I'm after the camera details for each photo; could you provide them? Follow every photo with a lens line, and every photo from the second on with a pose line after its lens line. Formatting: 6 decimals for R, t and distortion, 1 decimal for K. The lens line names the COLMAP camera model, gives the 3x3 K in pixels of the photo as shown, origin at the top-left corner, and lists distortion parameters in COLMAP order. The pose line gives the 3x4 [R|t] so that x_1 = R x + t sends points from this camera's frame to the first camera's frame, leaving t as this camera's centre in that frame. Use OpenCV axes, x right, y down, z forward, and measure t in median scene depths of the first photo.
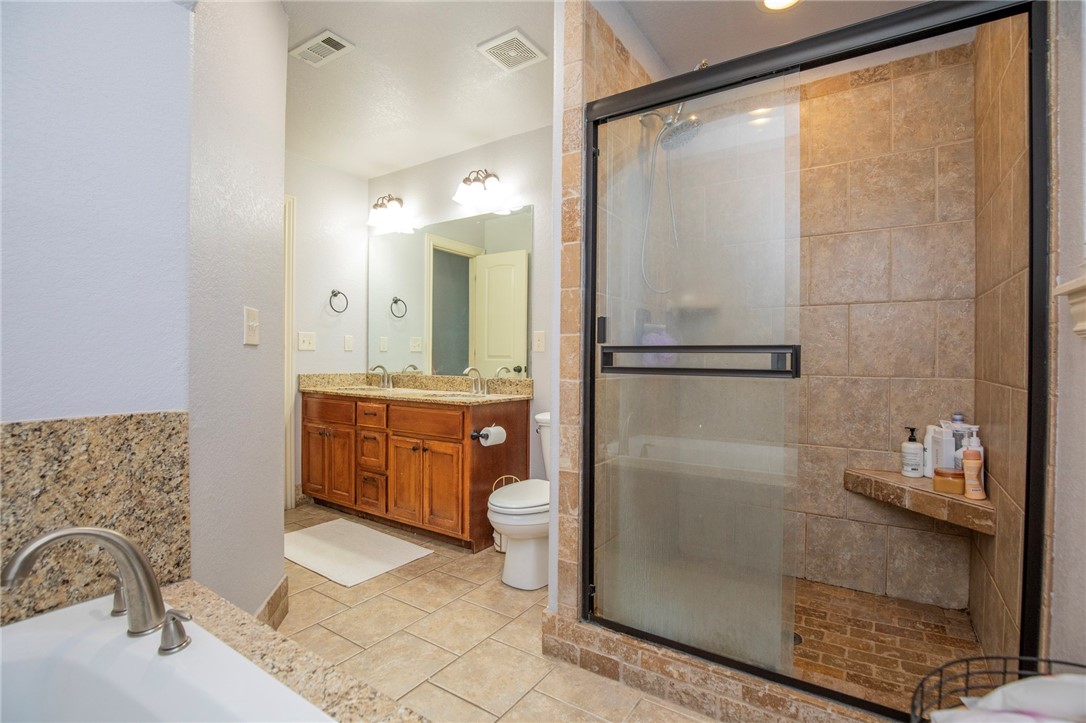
lens RADIAL K [[509.3, 0, 543.0], [0, 509.3, 361.5], [0, 0, 1]] dist [-0.021066, 0.000246]
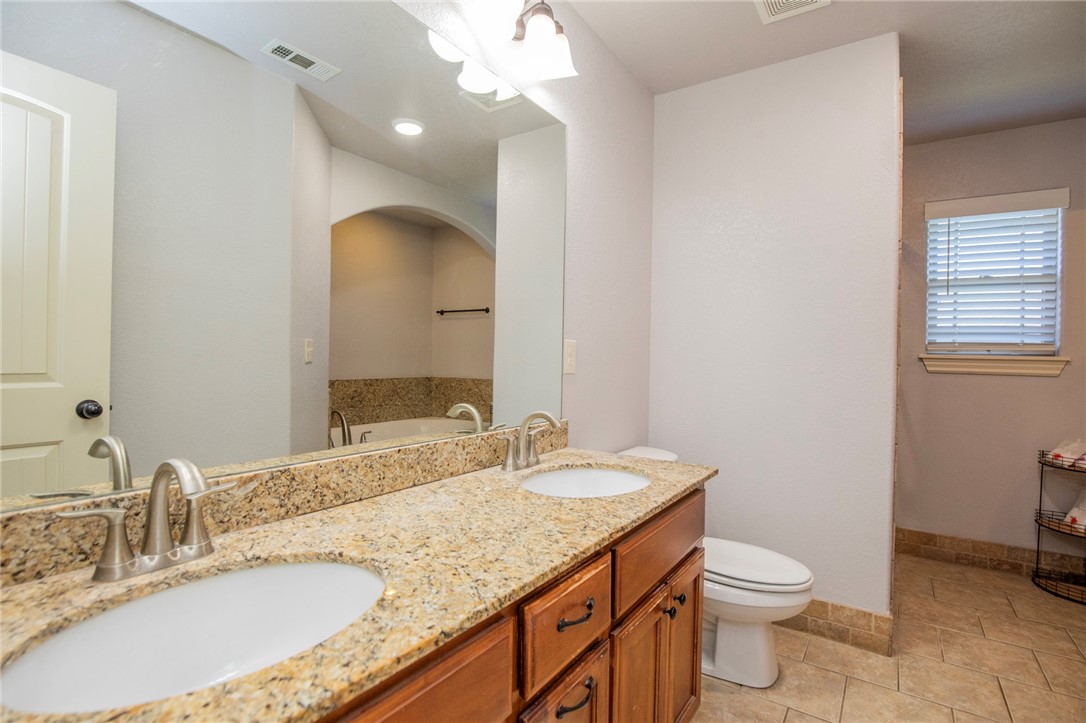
lens RADIAL K [[503.0, 0, 543.0], [0, 503.0, 361.5], [0, 0, 1]] dist [-0.036360, 0.000761]
pose [[0.011714, -0.020164, 0.999728, -0.607962], [-0.011752, 0.999725, 0.020302, -0.045001], [-0.999862, -0.011987, 0.011473, 1.008983]]
